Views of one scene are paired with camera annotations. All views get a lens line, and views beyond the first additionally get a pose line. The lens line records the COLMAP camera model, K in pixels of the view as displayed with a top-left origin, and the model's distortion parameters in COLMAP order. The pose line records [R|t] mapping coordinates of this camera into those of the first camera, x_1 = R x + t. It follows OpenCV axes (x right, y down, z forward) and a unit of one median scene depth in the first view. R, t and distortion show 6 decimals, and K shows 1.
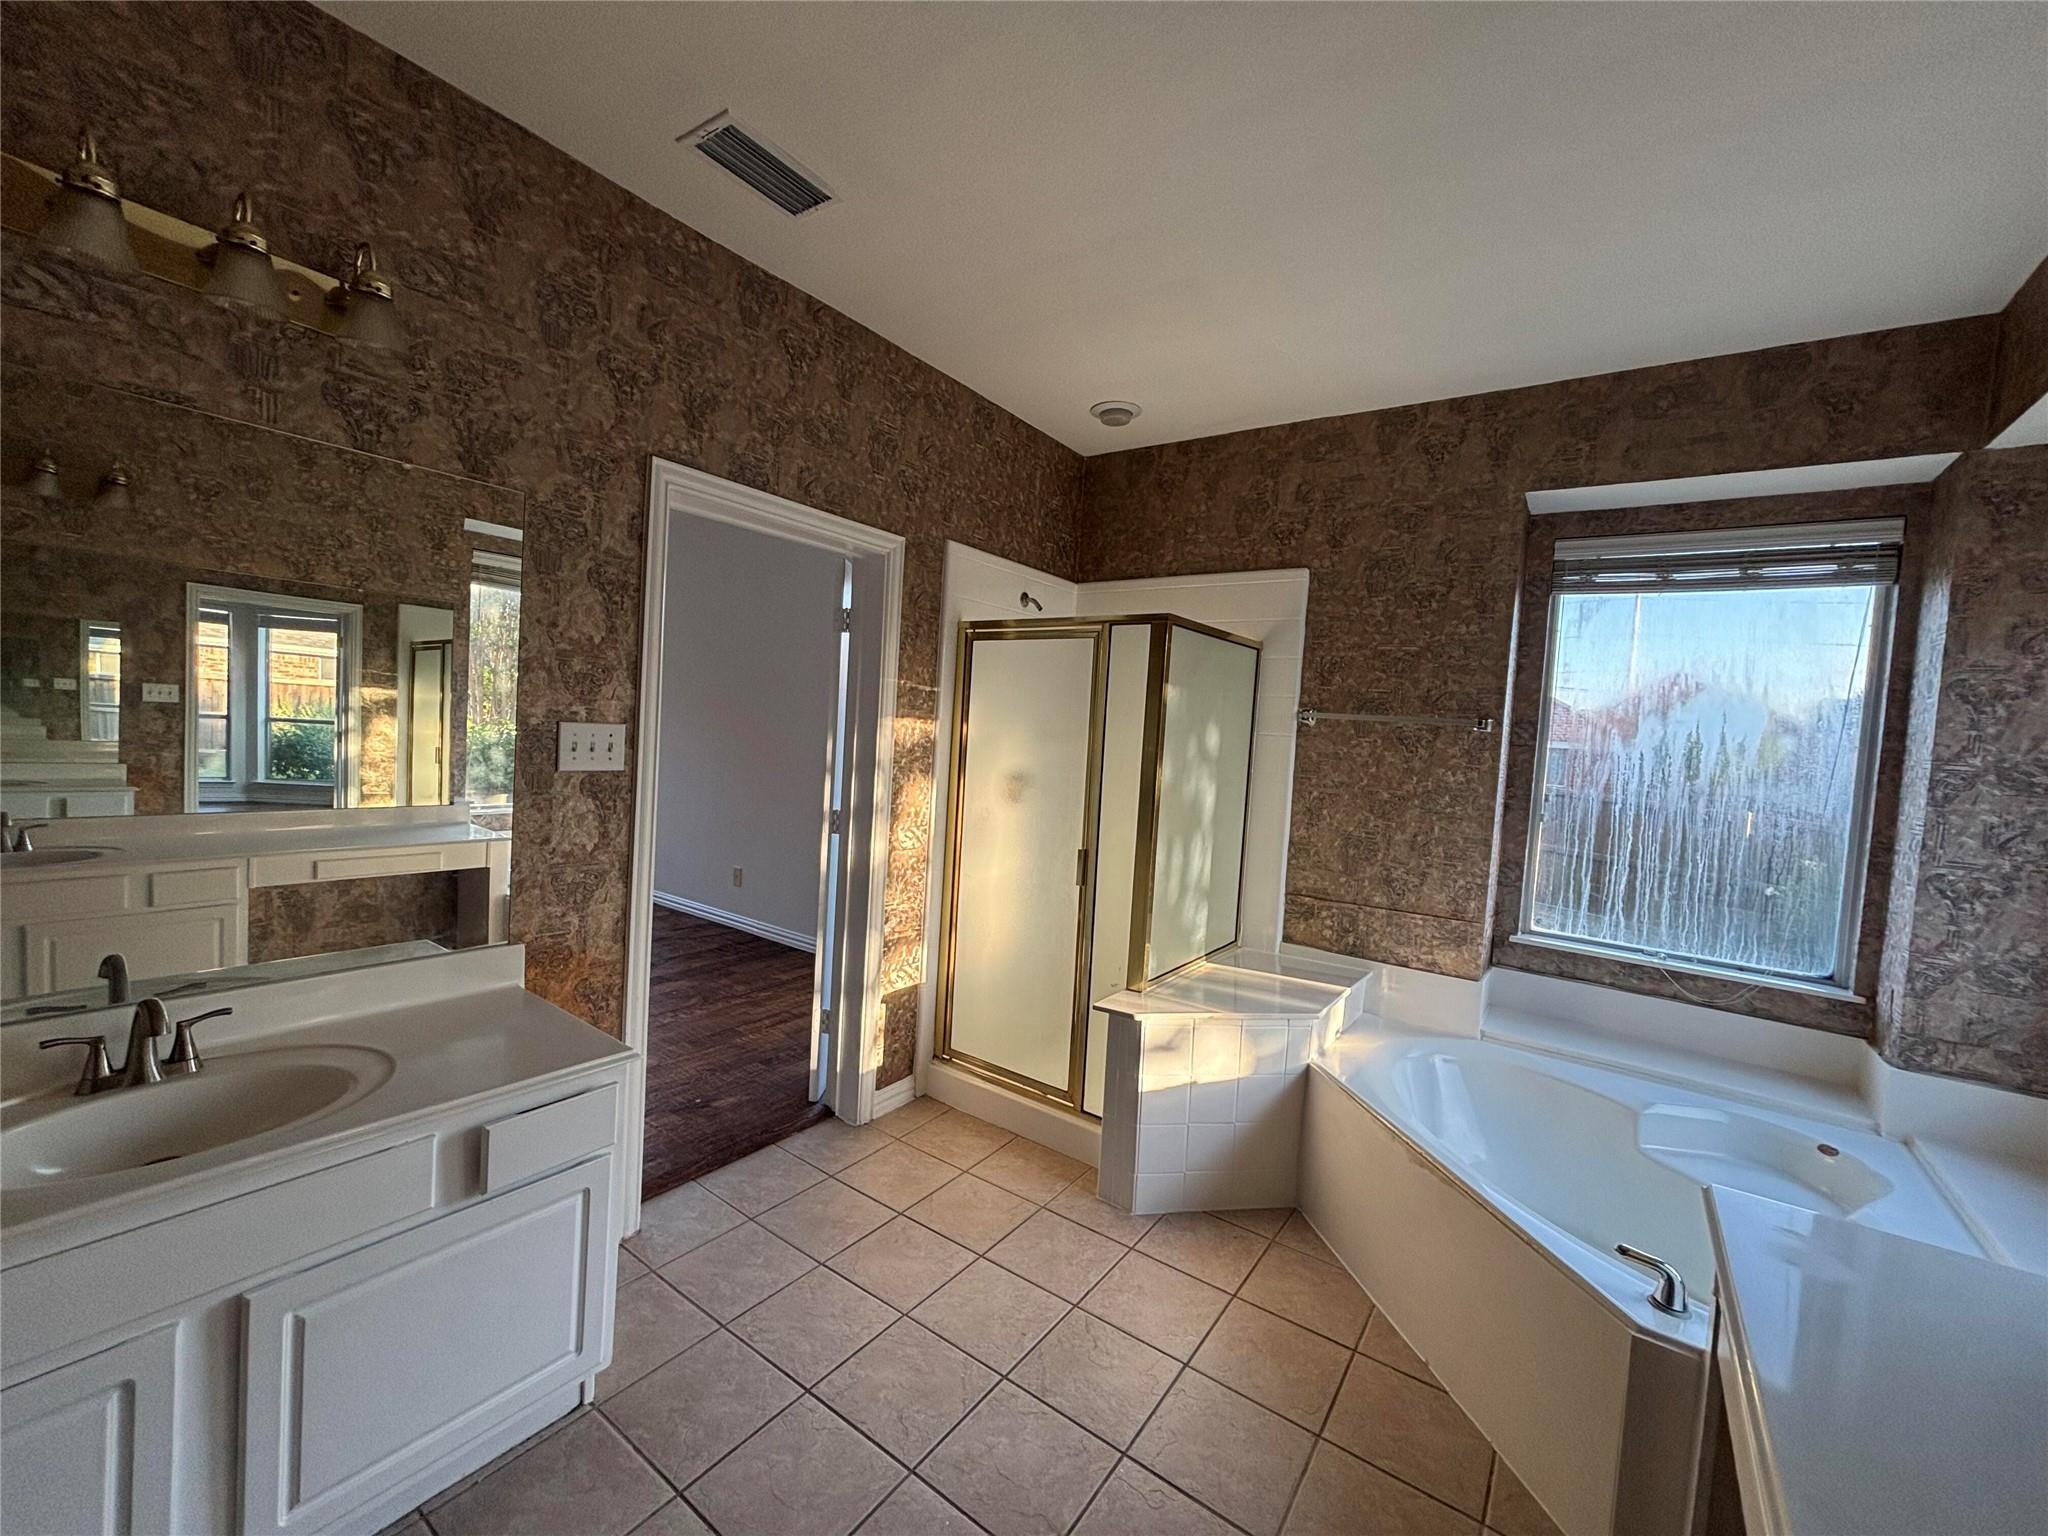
lens RADIAL K [[825.4, 0, 1013.8], [0, 825.4, 763.1], [0, 0, 1]] dist [0.001707, -0.000570]
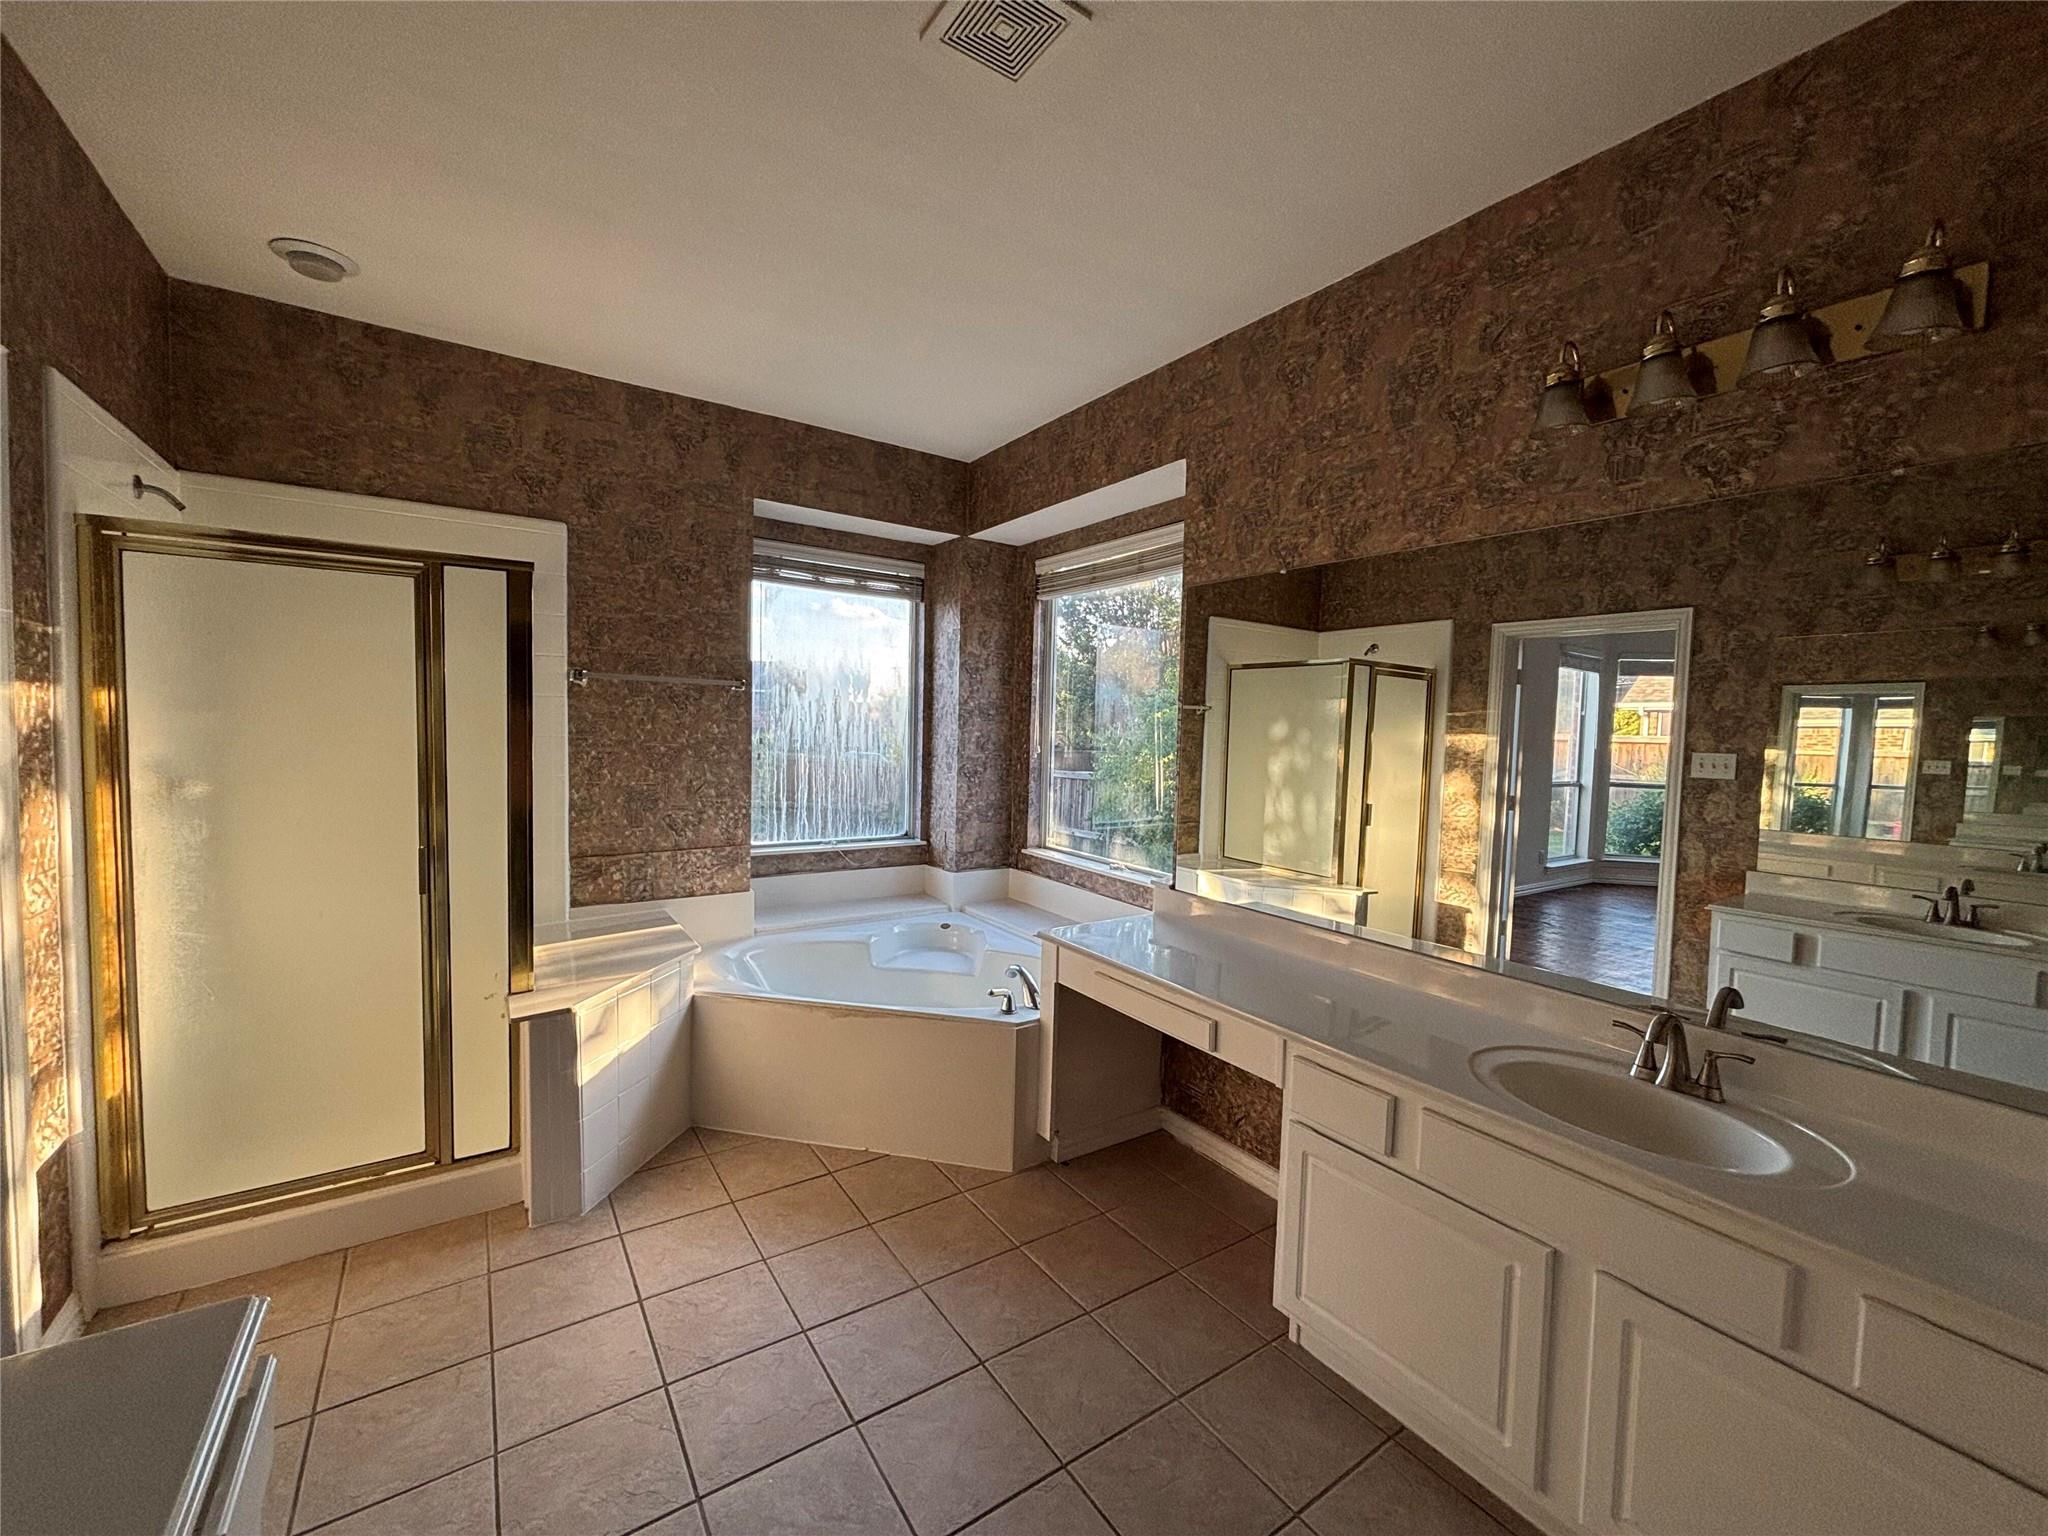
lens RADIAL K [[825.4, 0, 1009.4], [0, 825.4, 768.2], [0, 0, 1]] dist [0.001707, -0.000570]
pose [[0.352399, -0.104547, 0.929992, -0.433544], [0.038724, 0.994518, 0.097127, -0.025930], [-0.935048, 0.001786, 0.354516, 0.185879]]
